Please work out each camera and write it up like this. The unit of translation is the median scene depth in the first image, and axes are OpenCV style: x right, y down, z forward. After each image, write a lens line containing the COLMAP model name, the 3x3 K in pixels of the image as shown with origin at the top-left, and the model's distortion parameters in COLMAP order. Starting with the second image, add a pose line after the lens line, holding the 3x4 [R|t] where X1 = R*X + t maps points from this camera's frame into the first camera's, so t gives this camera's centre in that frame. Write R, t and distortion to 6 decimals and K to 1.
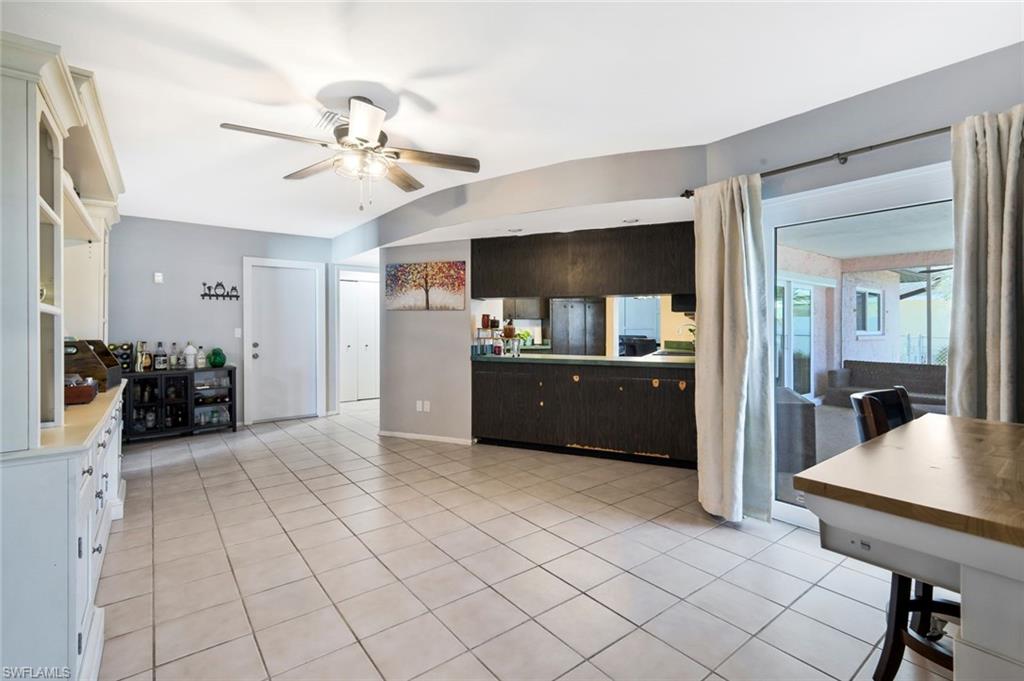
lens RADIAL K [[455.0, 0, 502.2], [0, 455.0, 324.3], [0, 0, 1]] dist [0.009307, -0.000005]
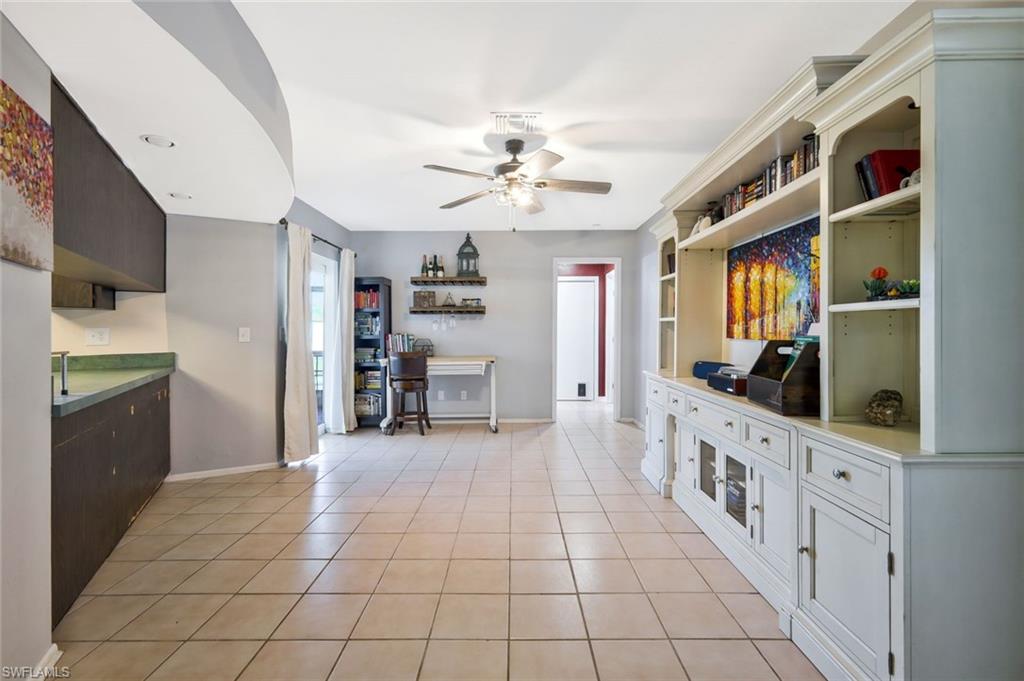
lens RADIAL K [[455.0, 0, 511.8], [0, 455.0, 336.1], [0, 0, 1]] dist [0.009307, -0.000005]
pose [[-0.792975, -0.010744, 0.609160, -0.375646], [-0.007453, 0.999941, 0.007935, 0.004214], [-0.609209, 0.001753, -0.793008, 0.701513]]
